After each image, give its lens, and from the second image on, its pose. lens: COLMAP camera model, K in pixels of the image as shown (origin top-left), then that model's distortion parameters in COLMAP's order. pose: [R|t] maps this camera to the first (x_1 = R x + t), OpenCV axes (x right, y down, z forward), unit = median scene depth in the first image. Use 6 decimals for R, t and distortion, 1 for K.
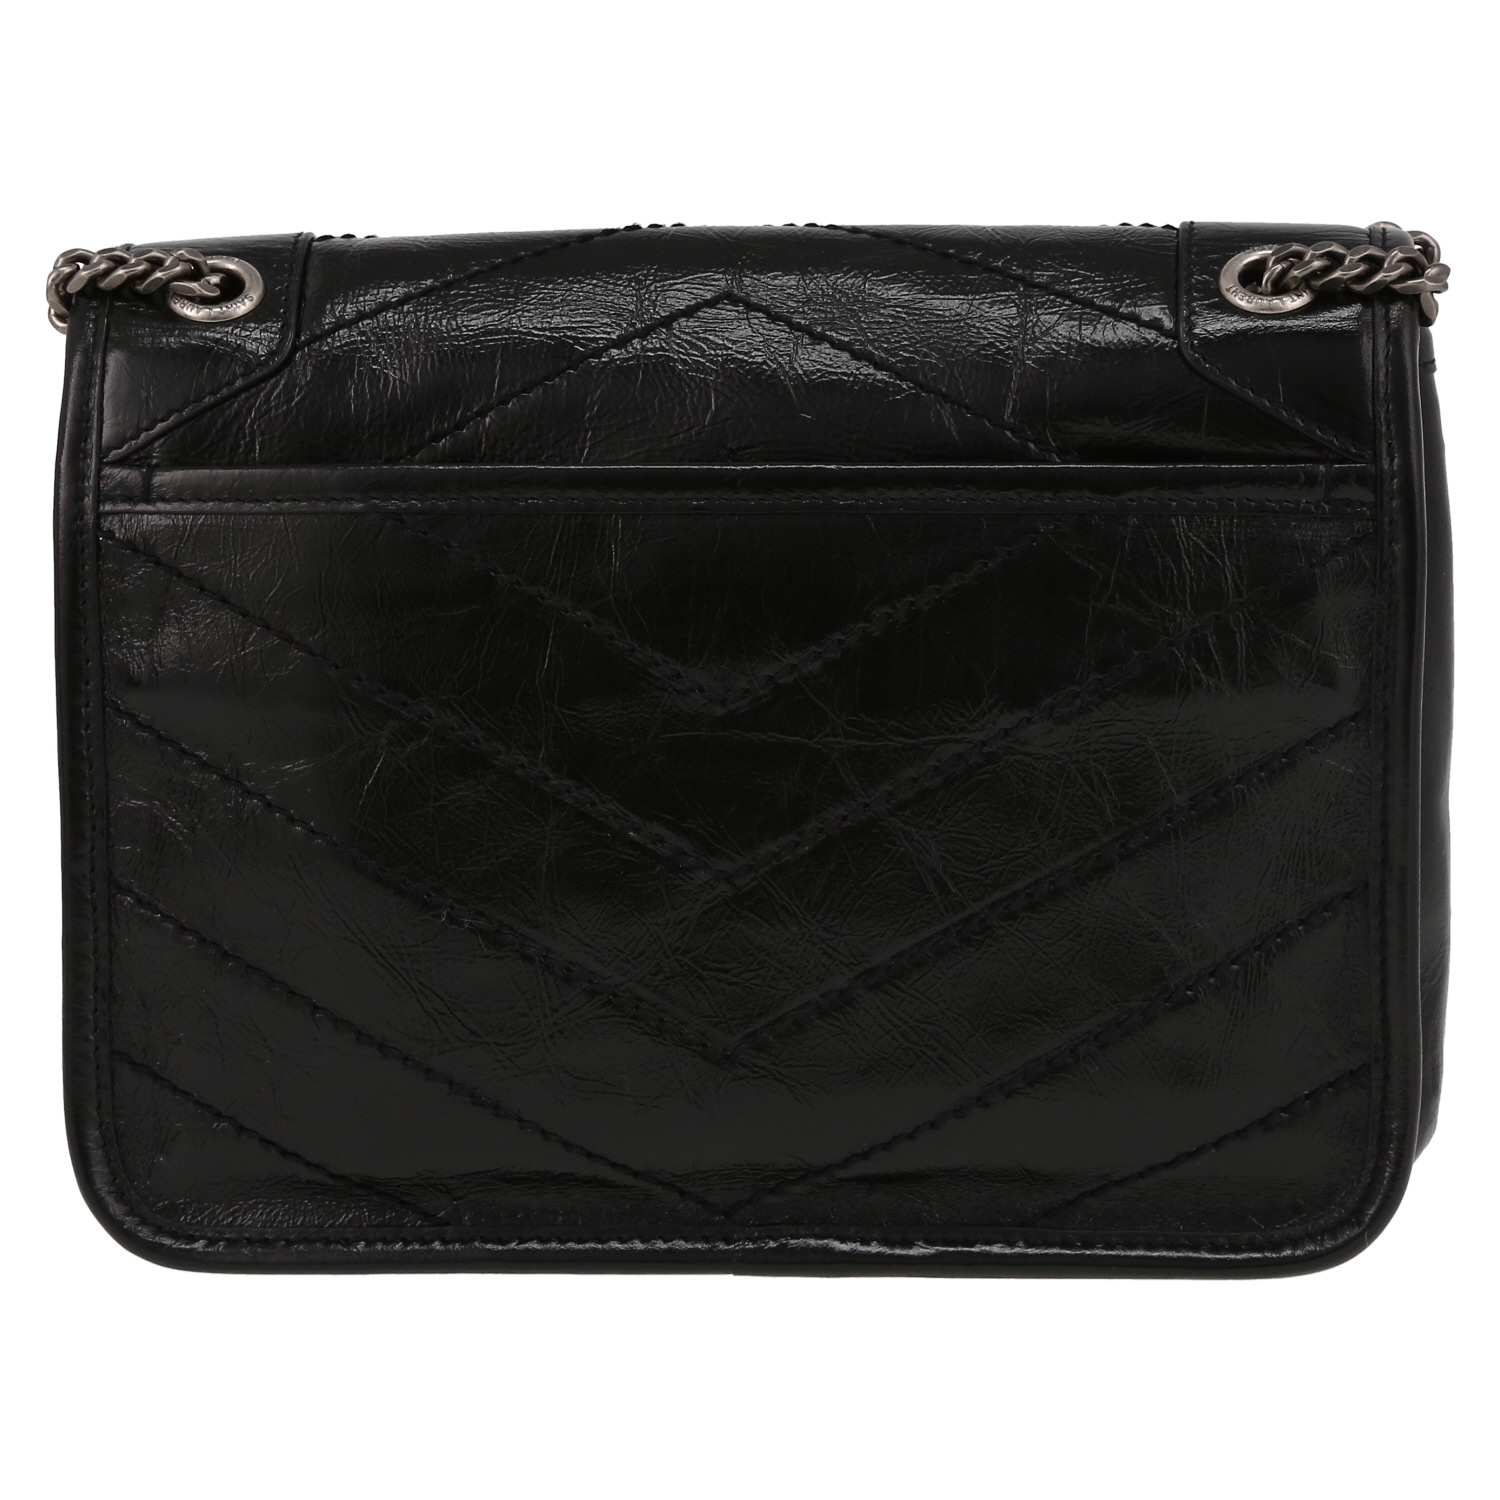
lens RADIAL K [[5530.8, 0, 750.0], [0, 5530.8, 750.0], [0, 0, 1]] dist [0.181014, 1.654915]
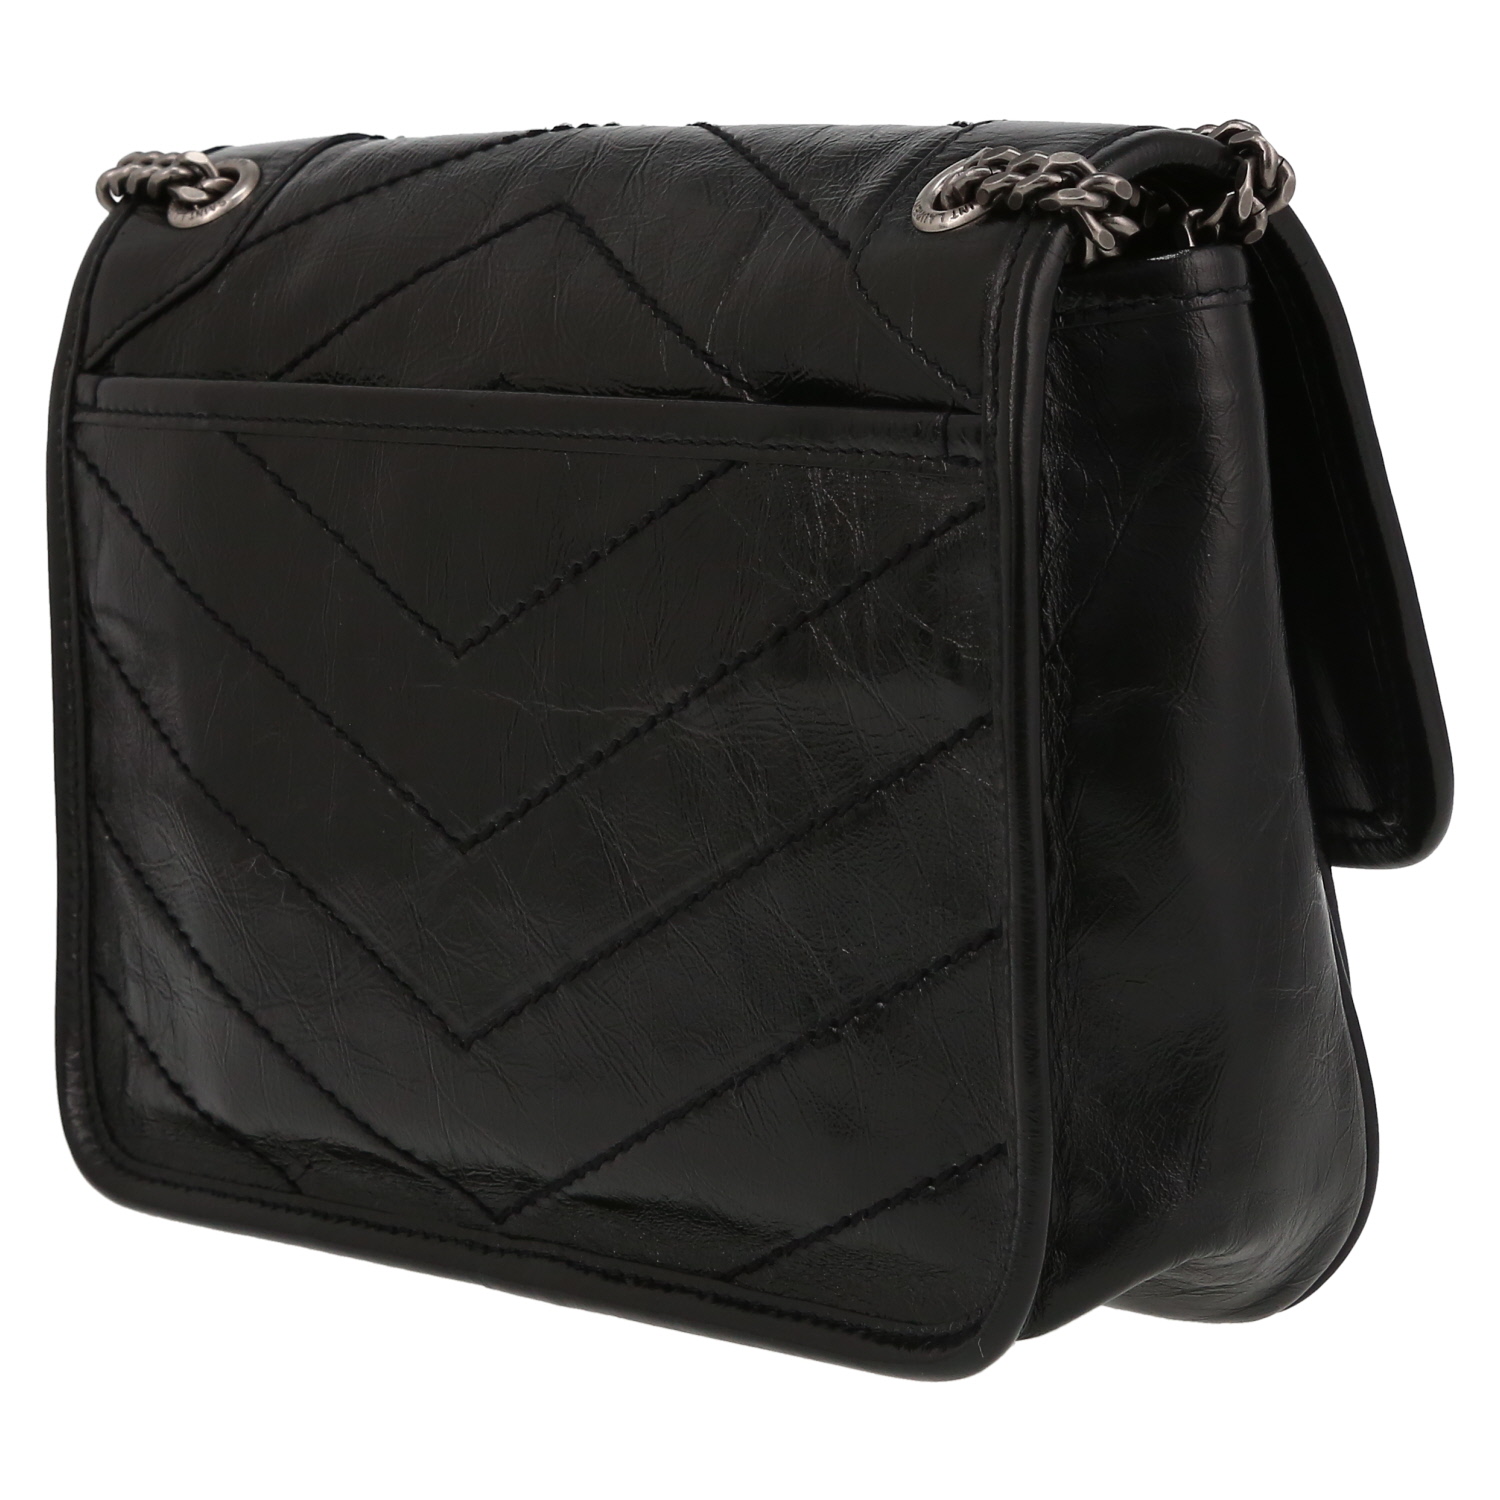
lens RADIAL K [[5530.8, 0, 750.0], [0, 5530.8, 750.0], [0, 0, 1]] dist [0.181014, 1.654915]
pose [[0.740712, 0.074097, -0.667724, 0.628411], [-0.062498, 0.997189, 0.041328, -0.032931], [0.668909, 0.011119, 0.743261, 0.354659]]
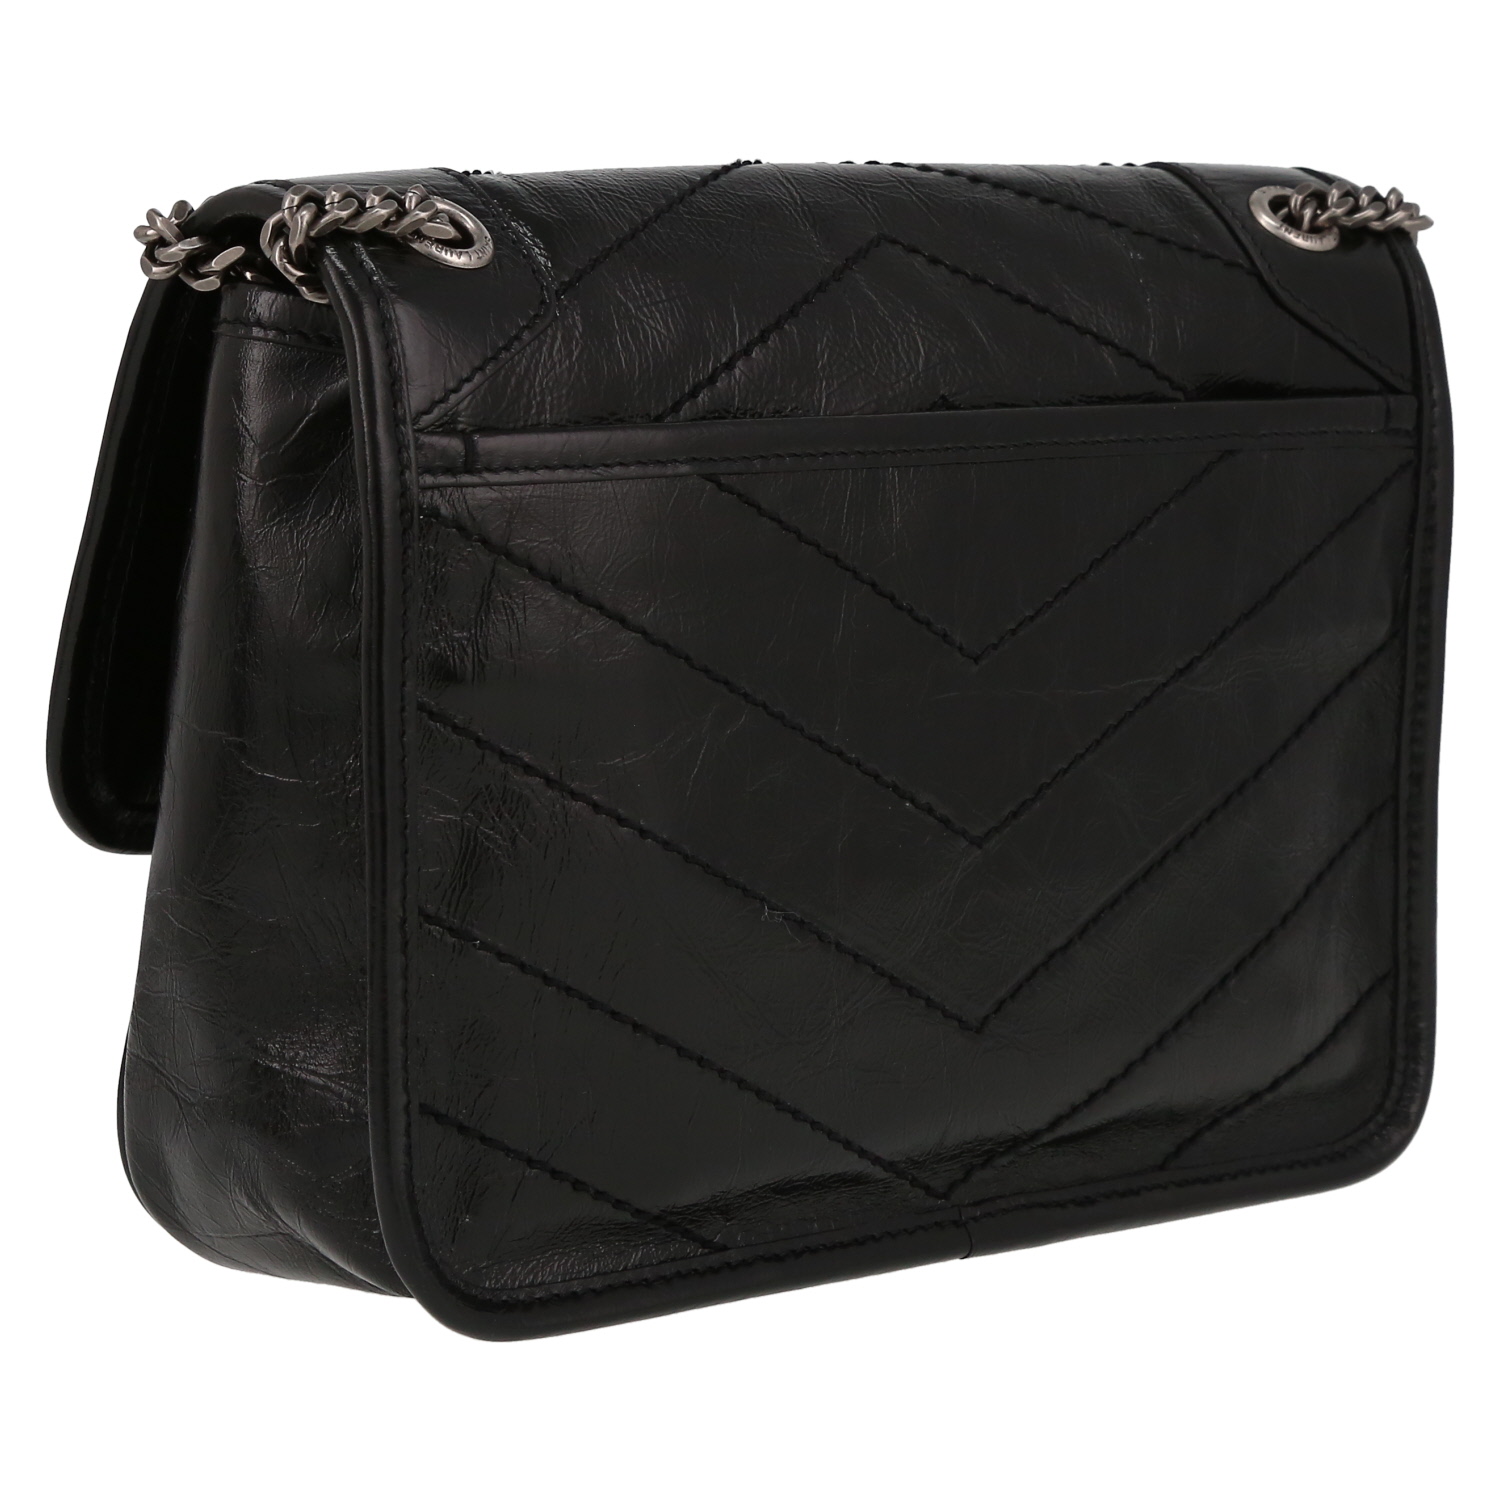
lens RADIAL K [[5530.8, 0, 750.0], [0, 5530.8, 750.0], [0, 0, 1]] dist [0.181014, 1.654915]
pose [[0.680847, -0.069613, 0.729110, -0.721456], [0.069542, 0.997120, 0.030263, -0.024435], [-0.729116, 0.030099, 0.683727, 0.369727]]
